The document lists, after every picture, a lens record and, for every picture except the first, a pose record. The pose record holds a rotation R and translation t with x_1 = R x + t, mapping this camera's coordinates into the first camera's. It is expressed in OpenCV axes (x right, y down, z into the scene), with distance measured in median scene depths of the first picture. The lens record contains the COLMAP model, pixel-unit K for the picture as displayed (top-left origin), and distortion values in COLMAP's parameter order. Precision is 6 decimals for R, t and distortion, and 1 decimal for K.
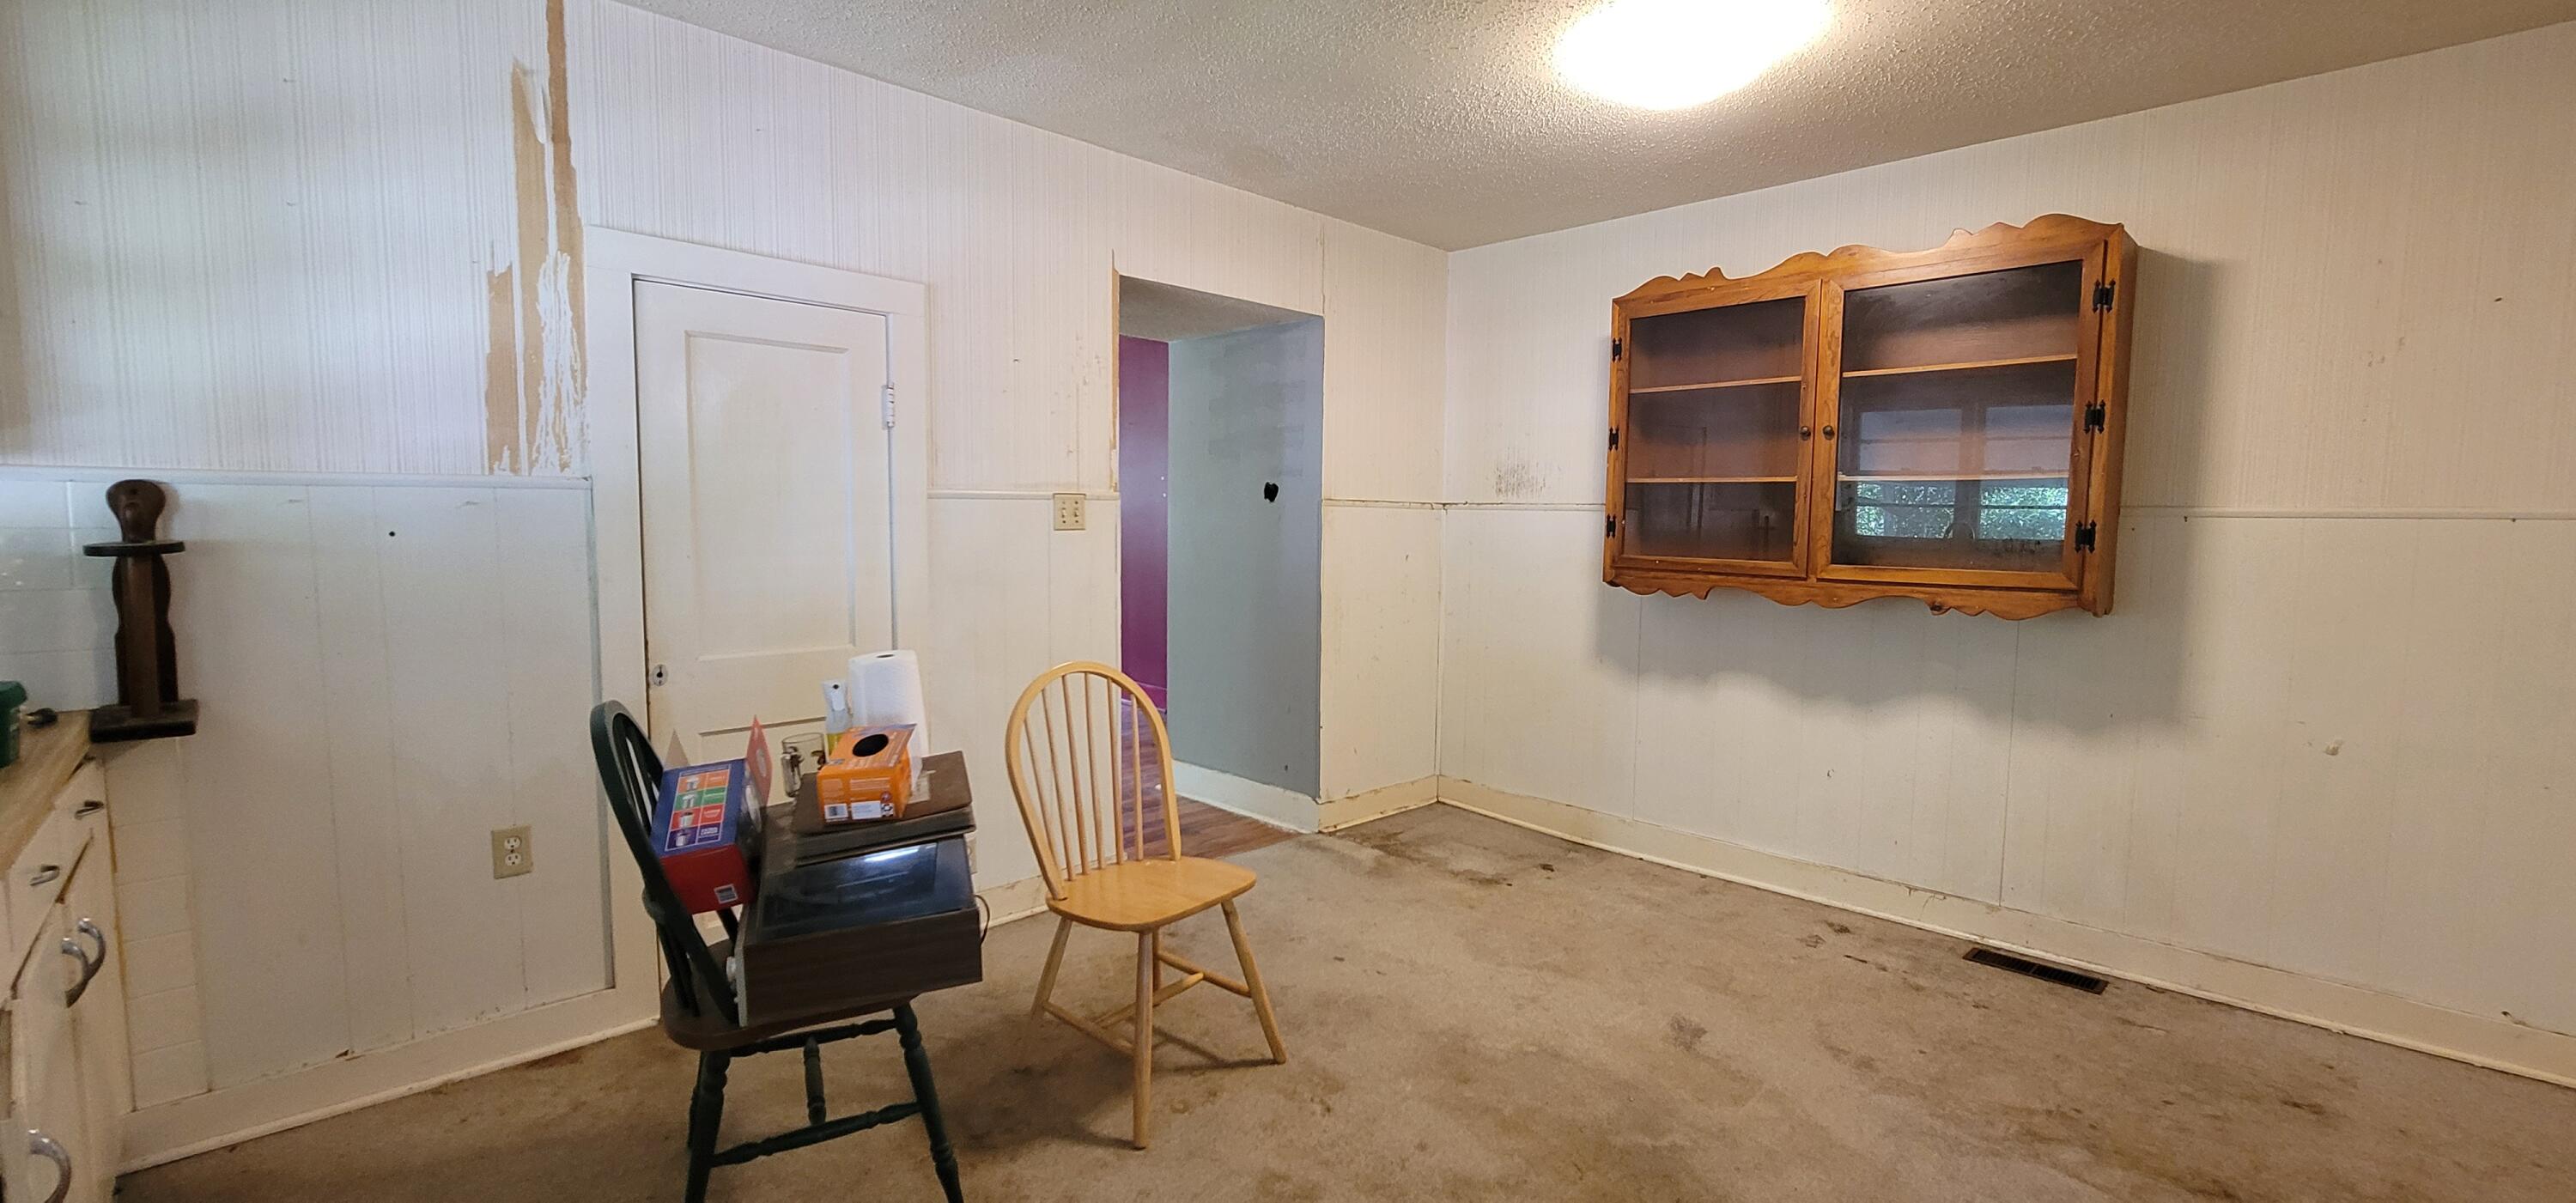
lens RADIAL K [[1048.9, 0, 1294.0], [0, 1048.9, 600.3], [0, 0, 1]] dist [-0.008682, 0.002989]
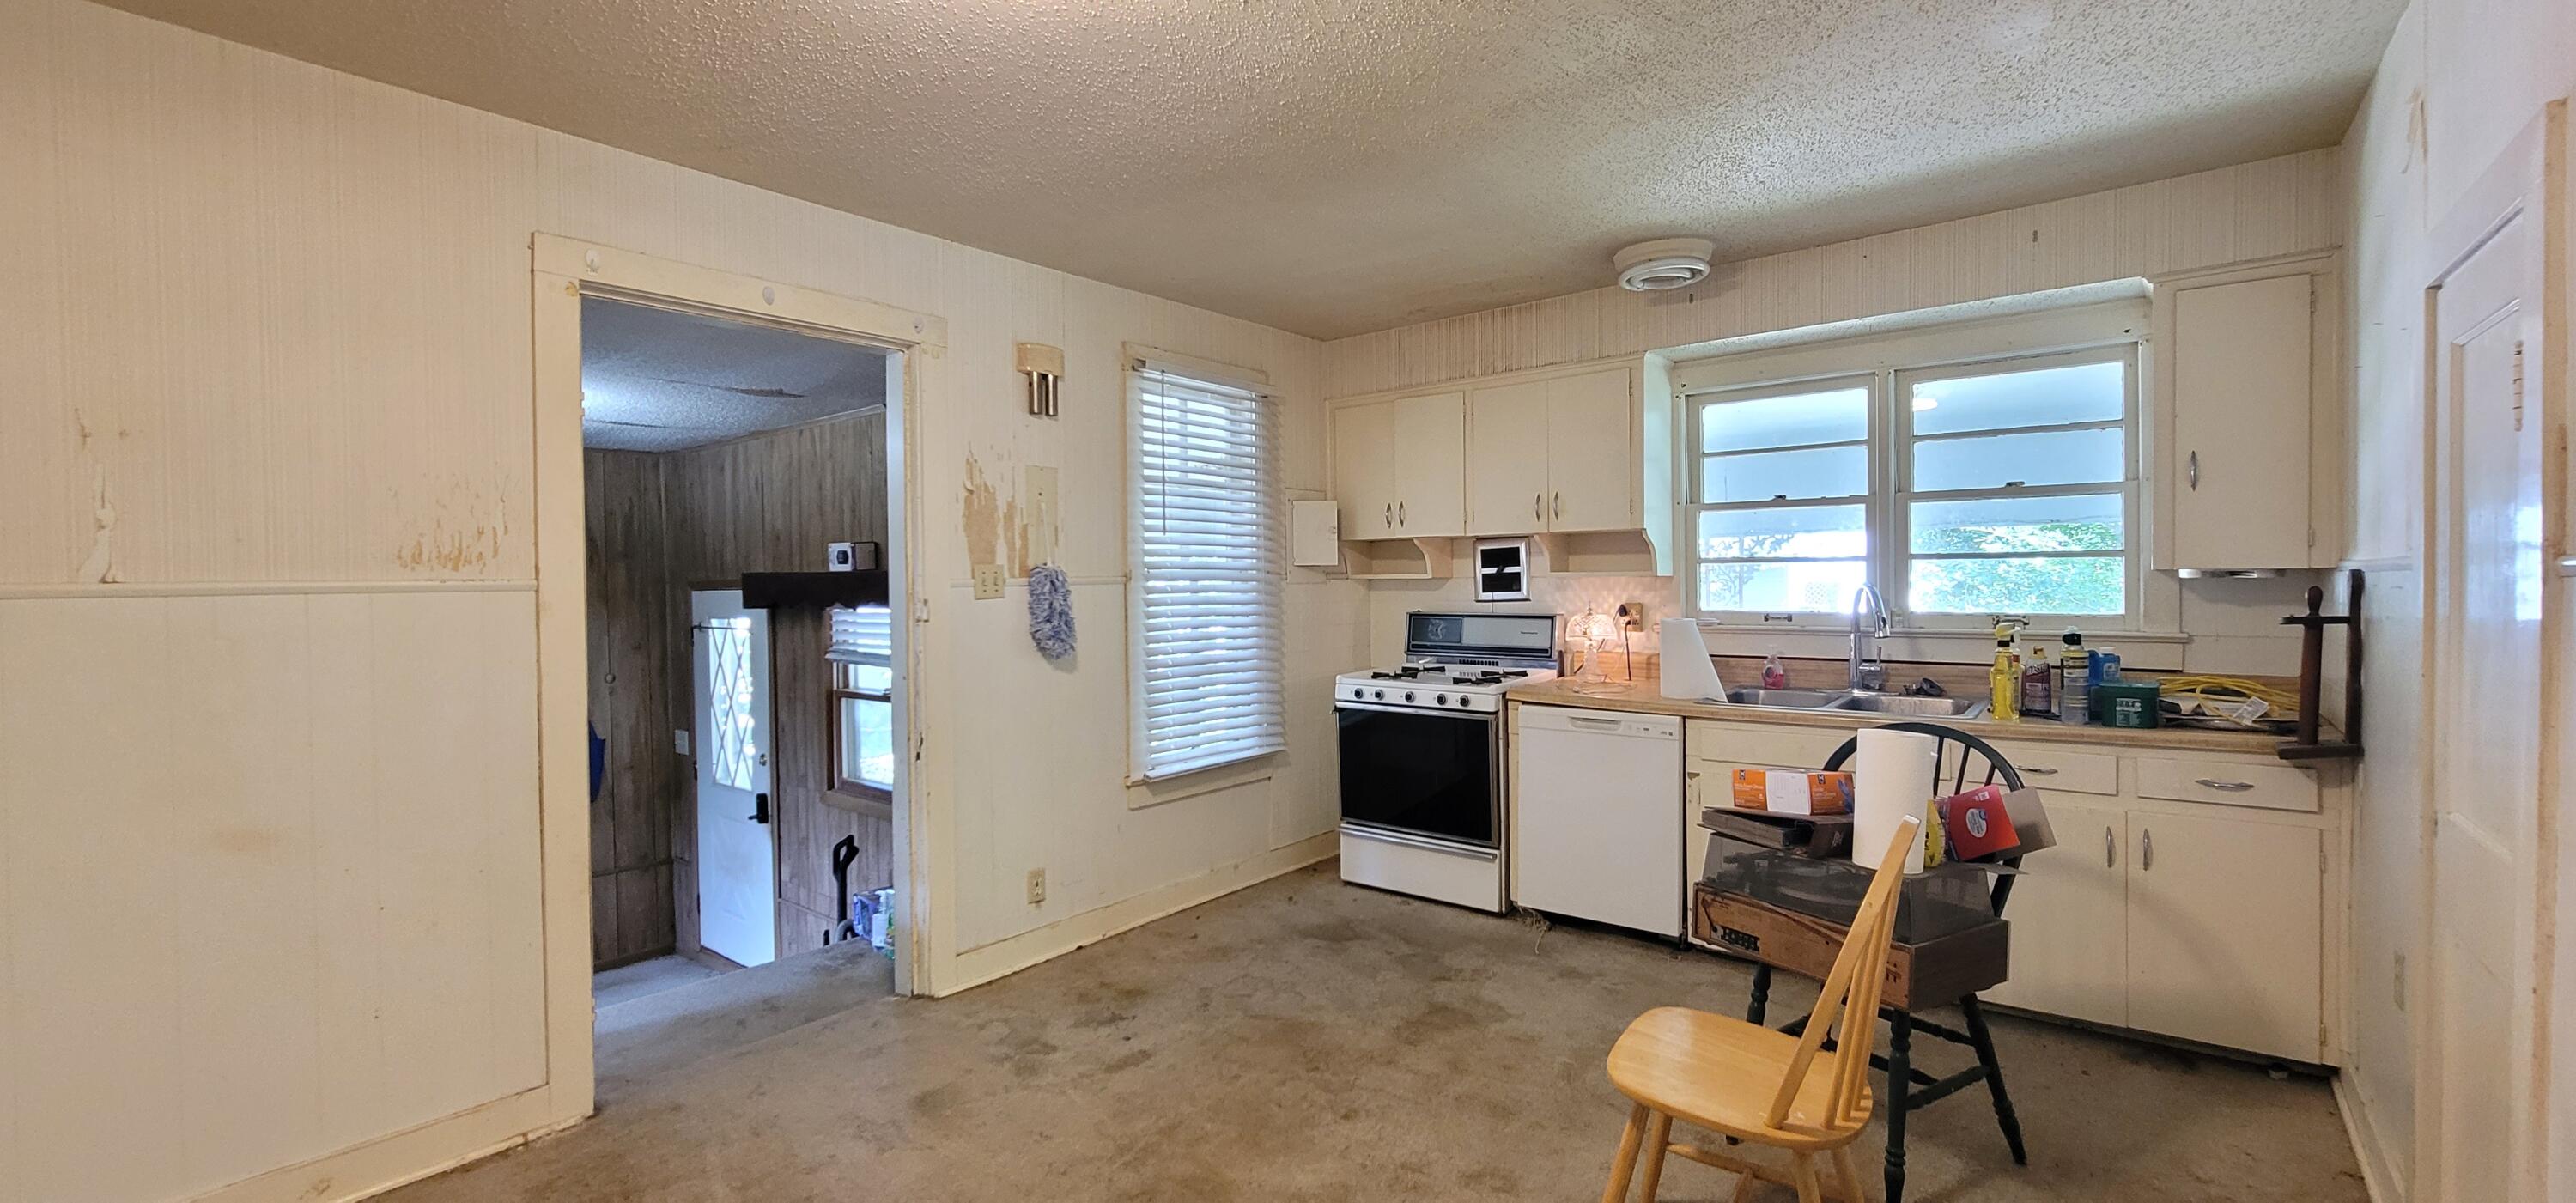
lens RADIAL K [[1048.9, 0, 1294.0], [0, 1048.9, 600.3], [0, 0, 1]] dist [-0.008682, 0.002989]
pose [[-0.993533, 0.001304, -0.113535, 0.285413], [-0.010596, 0.994506, 0.104143, -0.160836], [0.113047, 0.104672, -0.988061, 1.735162]]
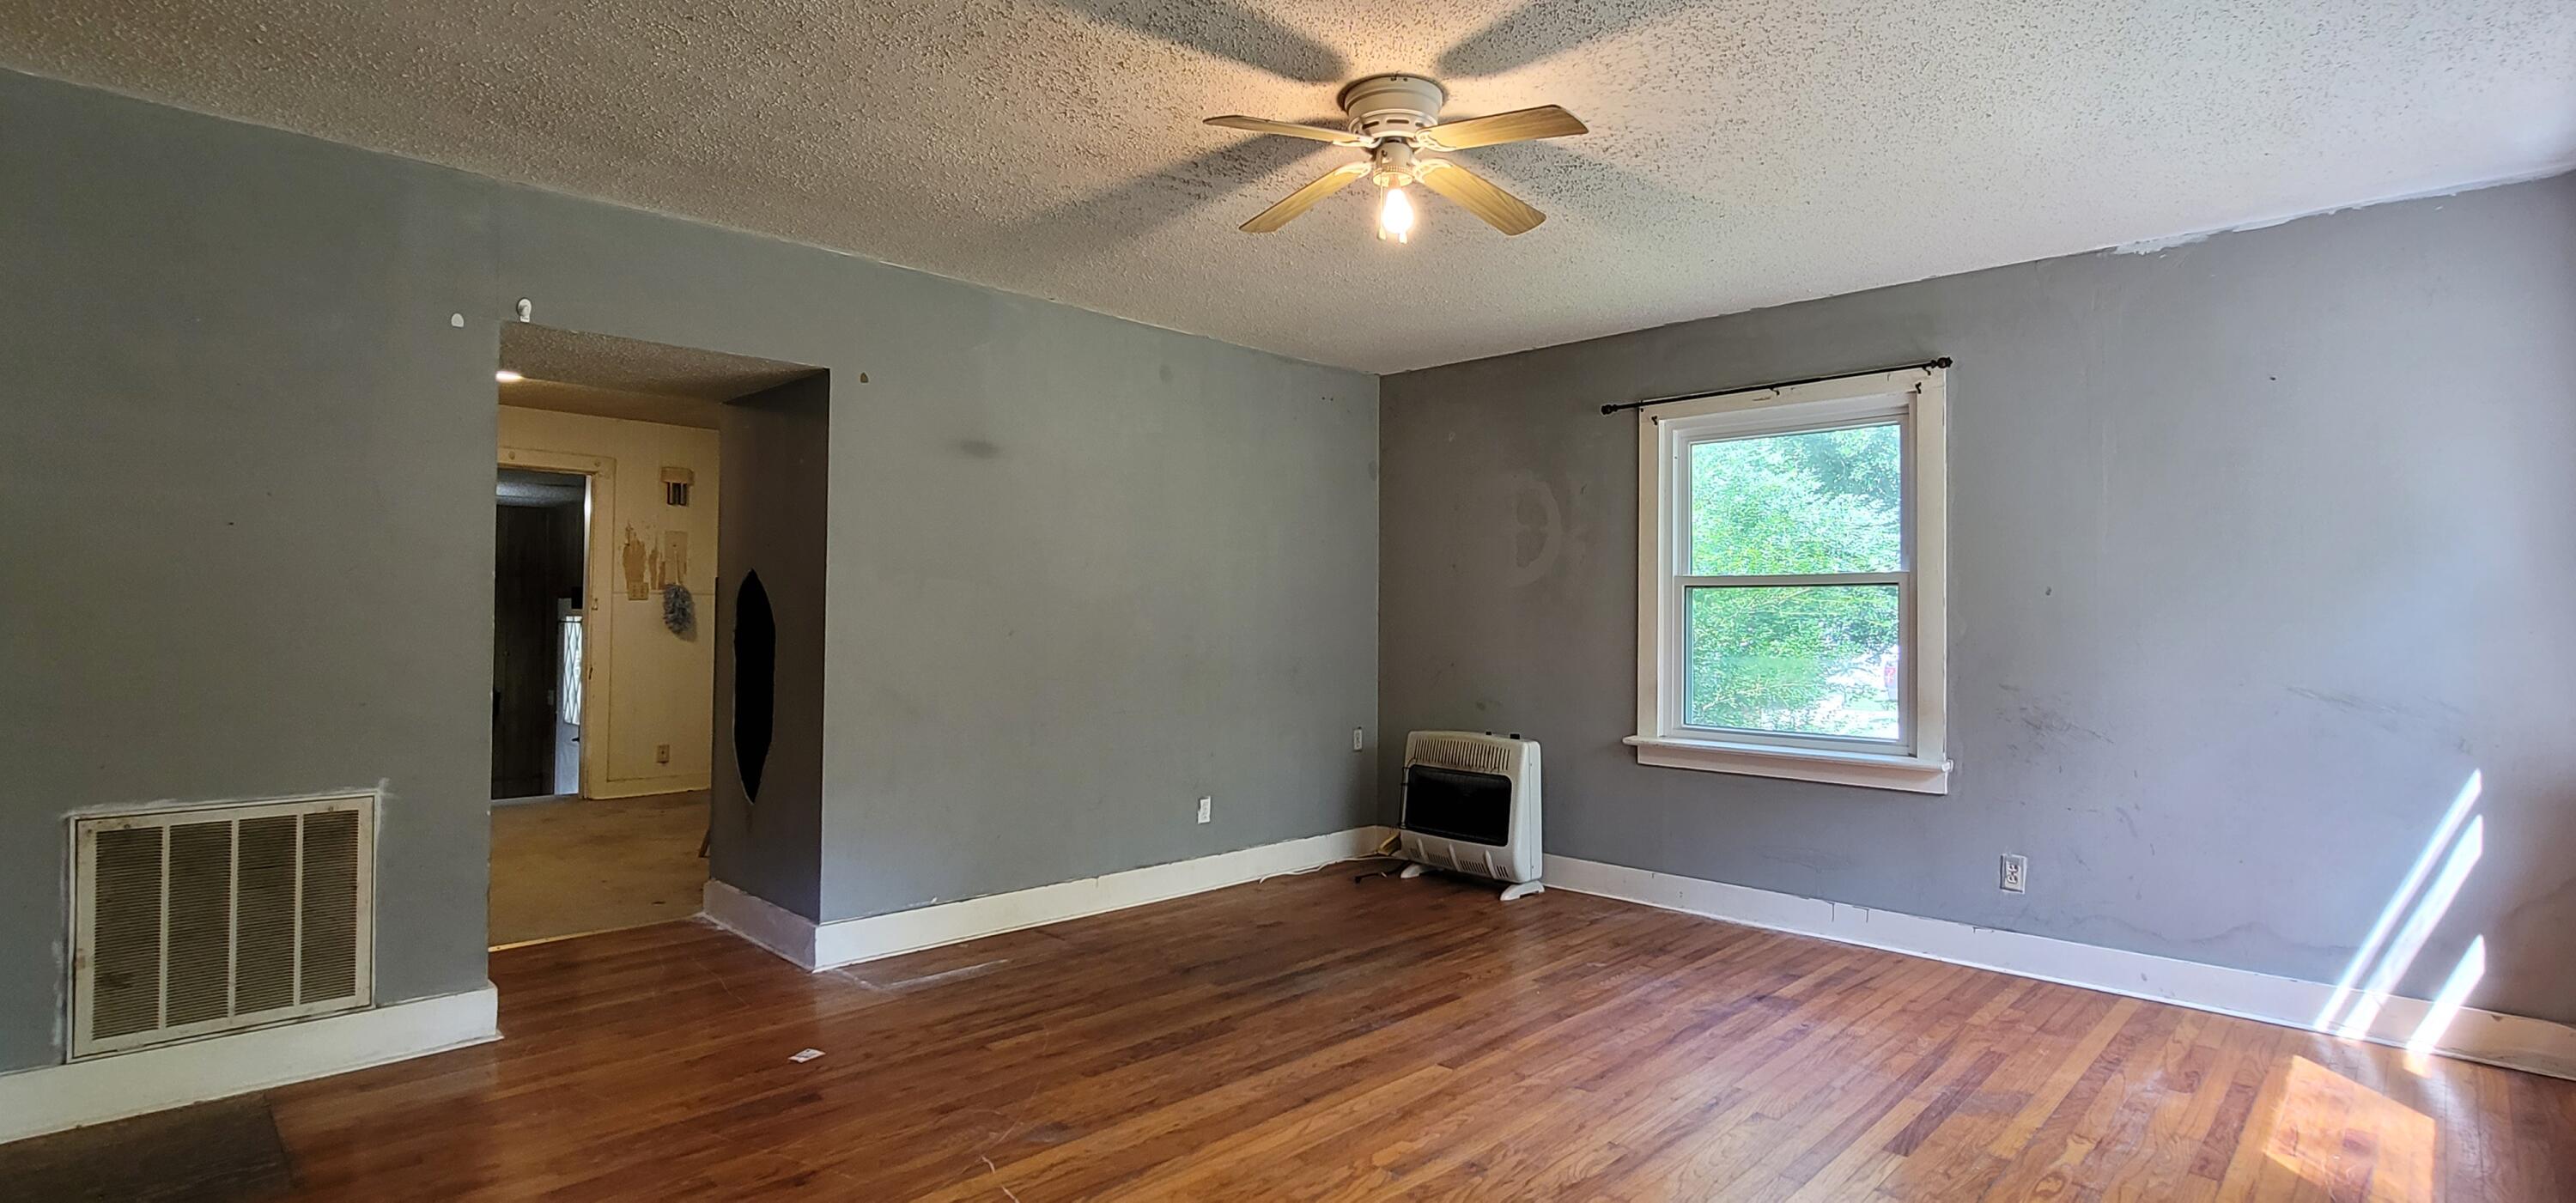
lens RADIAL K [[1186.8, 0, 1296.8], [0, 1186.8, 594.7], [0, 0, 1]] dist [-0.009669, 0.001814]
pose [[-0.999471, -0.024373, -0.021524, -1.170278], [-0.025779, 0.997376, 0.067653, -0.282490], [0.019819, 0.068172, -0.997477, 3.464120]]
